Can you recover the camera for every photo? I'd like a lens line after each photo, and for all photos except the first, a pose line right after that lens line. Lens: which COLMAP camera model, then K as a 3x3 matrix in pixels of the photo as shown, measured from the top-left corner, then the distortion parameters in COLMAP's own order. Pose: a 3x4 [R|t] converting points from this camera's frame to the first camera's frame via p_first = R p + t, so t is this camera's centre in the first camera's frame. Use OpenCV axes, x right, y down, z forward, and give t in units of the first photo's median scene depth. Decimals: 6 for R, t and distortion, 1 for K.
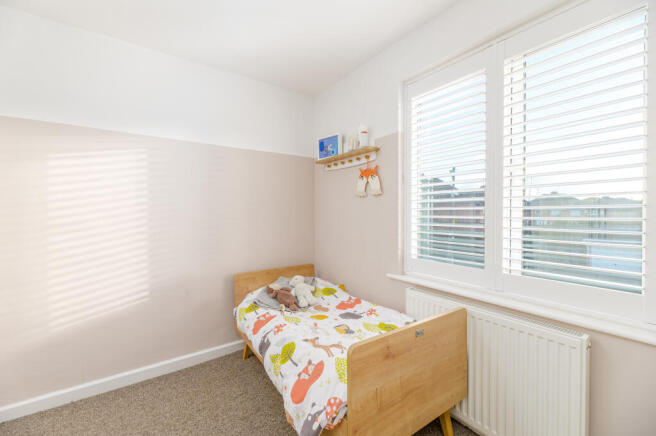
lens RADIAL K [[271.0, 0, 325.4], [0, 271.0, 212.9], [0, 0, 1]] dist [-0.000163, -0.000020]
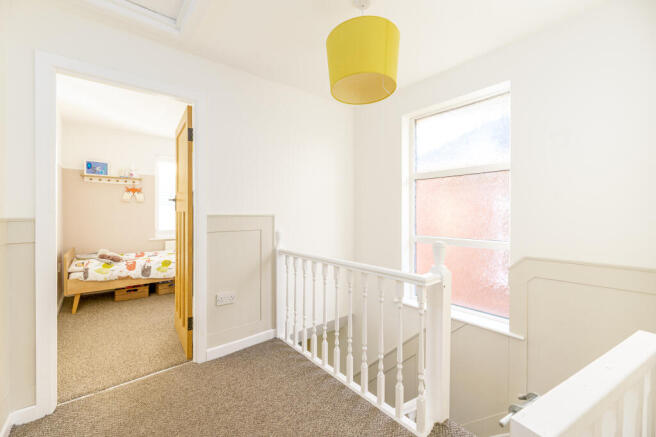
lens RADIAL K [[271.0, 0, 325.4], [0, 271.0, 213.4], [0, 0, 1]] dist [-0.000163, -0.000020]
pose [[-0.075856, -0.001580, 0.997118, -1.893279], [-0.003658, 0.999992, 0.001306, 0.010375], [-0.997112, -0.003548, -0.075861, -0.217170]]
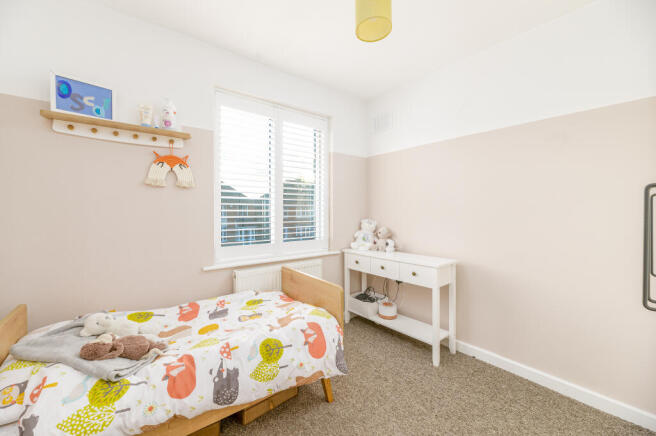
lens RADIAL K [[261.9, 0, 327.2], [0, 261.9, 210.7], [0, 0, 1]] dist [-0.001280, -0.000287]
pose [[-0.068816, -0.001876, 0.997628, -0.715497], [-0.002893, 0.999994, 0.001681, 0.009691], [-0.997625, -0.002770, -0.068821, 0.570322]]
